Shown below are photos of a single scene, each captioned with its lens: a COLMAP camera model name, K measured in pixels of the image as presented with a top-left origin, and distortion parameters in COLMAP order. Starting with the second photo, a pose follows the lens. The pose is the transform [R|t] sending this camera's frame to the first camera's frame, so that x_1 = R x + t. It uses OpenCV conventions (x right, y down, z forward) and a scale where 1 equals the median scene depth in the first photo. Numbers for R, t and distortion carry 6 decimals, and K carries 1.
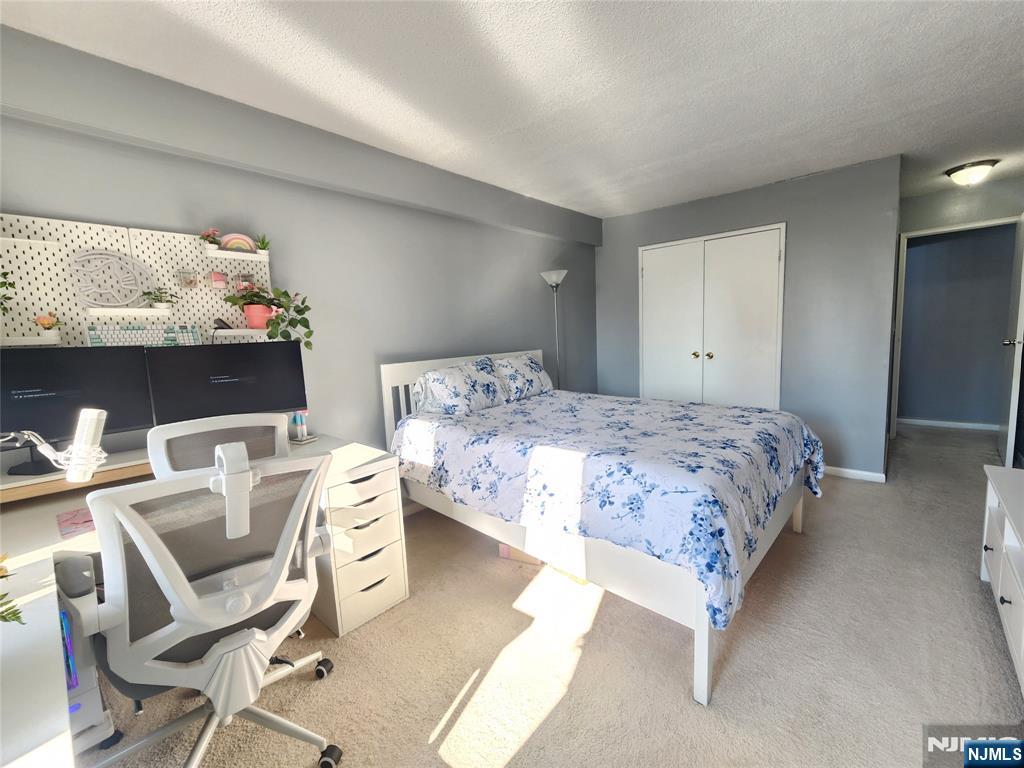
lens RADIAL K [[424.4, 0, 512.7], [0, 424.4, 376.9], [0, 0, 1]] dist [0.002119, -0.000579]
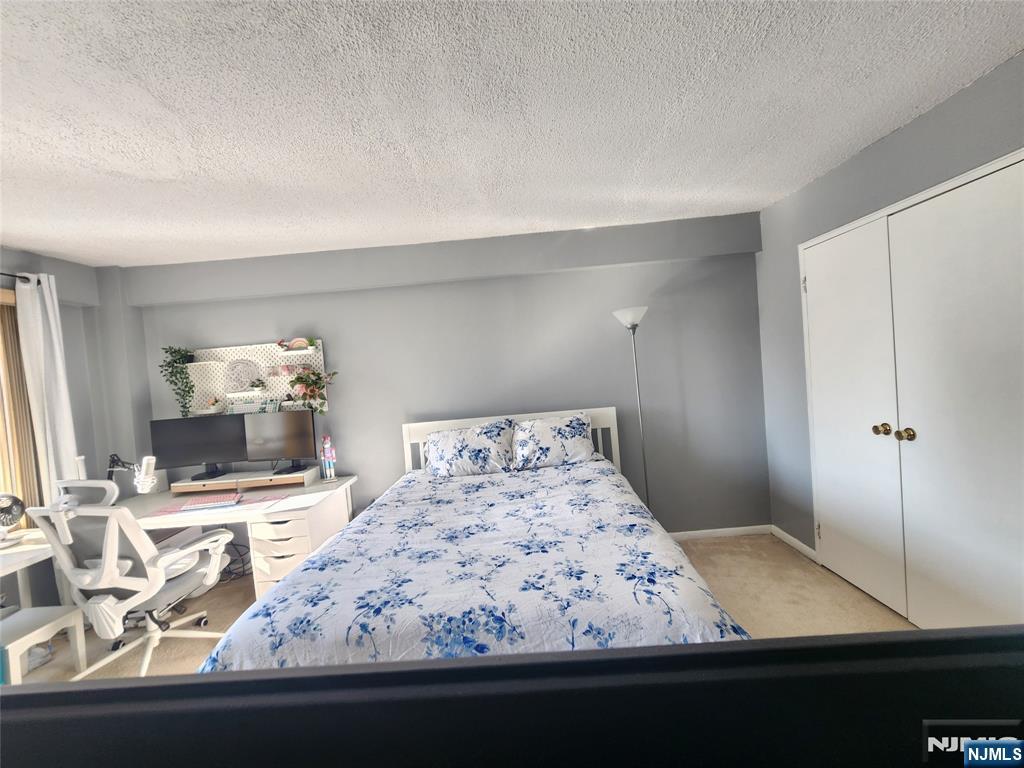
lens RADIAL K [[424.4, 0, 516.5], [0, 424.4, 381.7], [0, 0, 1]] dist [0.002119, -0.000579]
pose [[0.663246, 0.009092, -0.748346, 0.760568], [-0.023645, 0.999682, -0.008811, -0.139088], [0.748027, 0.023538, 0.663250, 0.435707]]
